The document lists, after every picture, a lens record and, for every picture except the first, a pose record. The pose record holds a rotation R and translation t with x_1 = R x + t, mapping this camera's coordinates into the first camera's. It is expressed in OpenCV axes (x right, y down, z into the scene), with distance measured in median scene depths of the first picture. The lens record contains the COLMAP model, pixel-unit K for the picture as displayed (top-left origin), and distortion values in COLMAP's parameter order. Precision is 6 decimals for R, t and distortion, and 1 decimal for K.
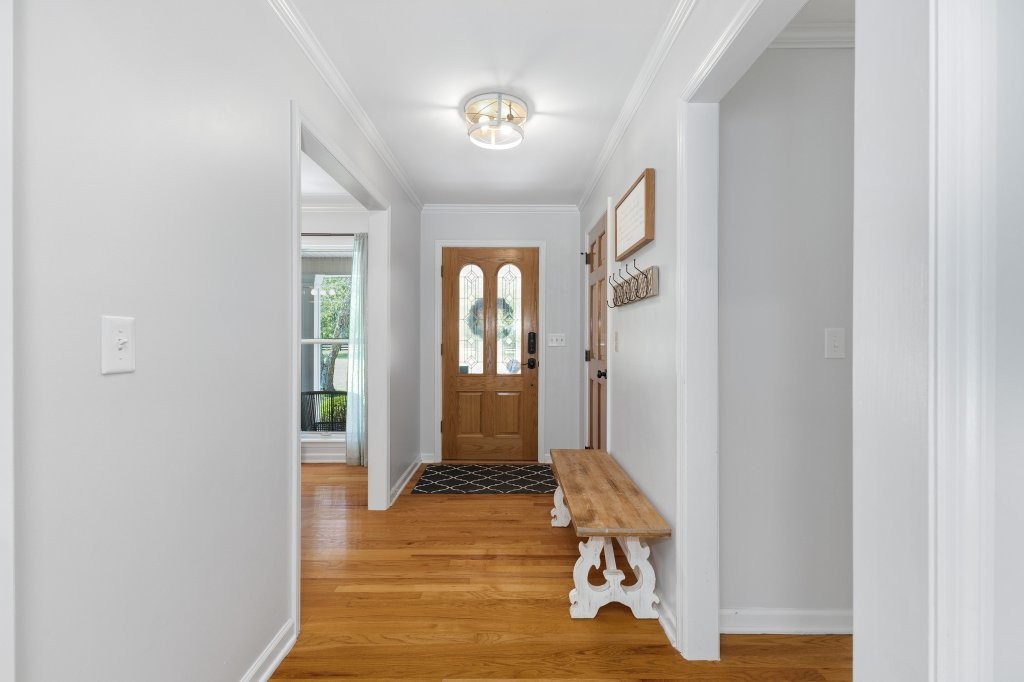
lens RADIAL K [[442.0, 0, 512.0], [0, 442.0, 341.0], [0, 0, 1]] dist [0.001643, 0.000123]
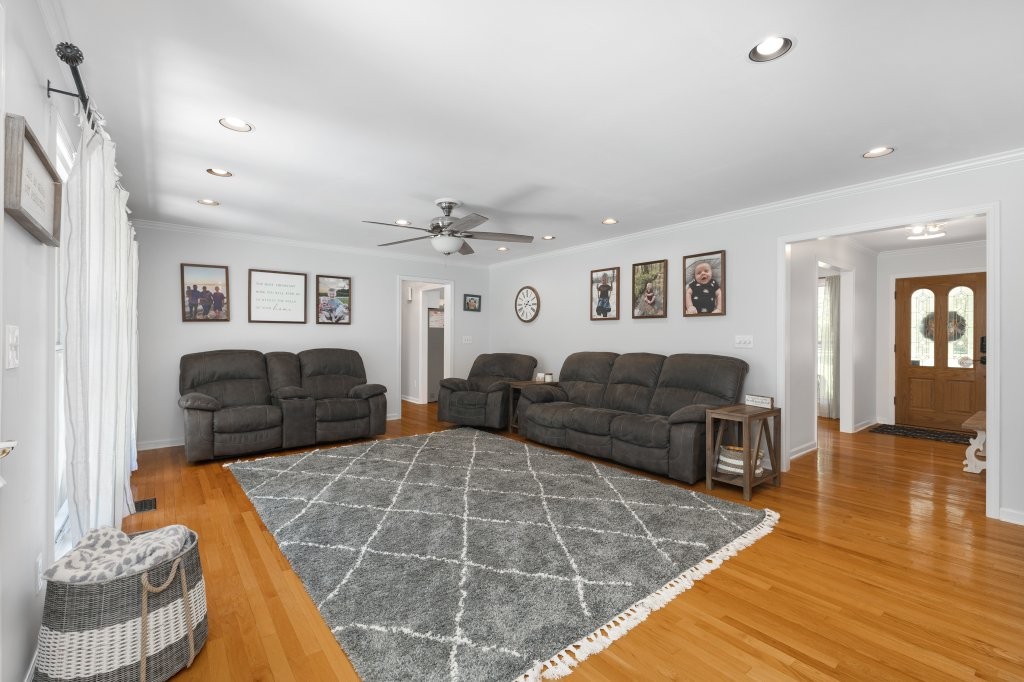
lens RADIAL K [[442.0, 0, 512.0], [0, 442.0, 341.0], [0, 0, 1]] dist [0.001643, 0.000123]
pose [[0.623716, 0.003835, -0.781641, 0.196530], [-0.001796, 0.999992, 0.003474, -0.008419], [0.781649, -0.000763, 0.623718, -0.914079]]
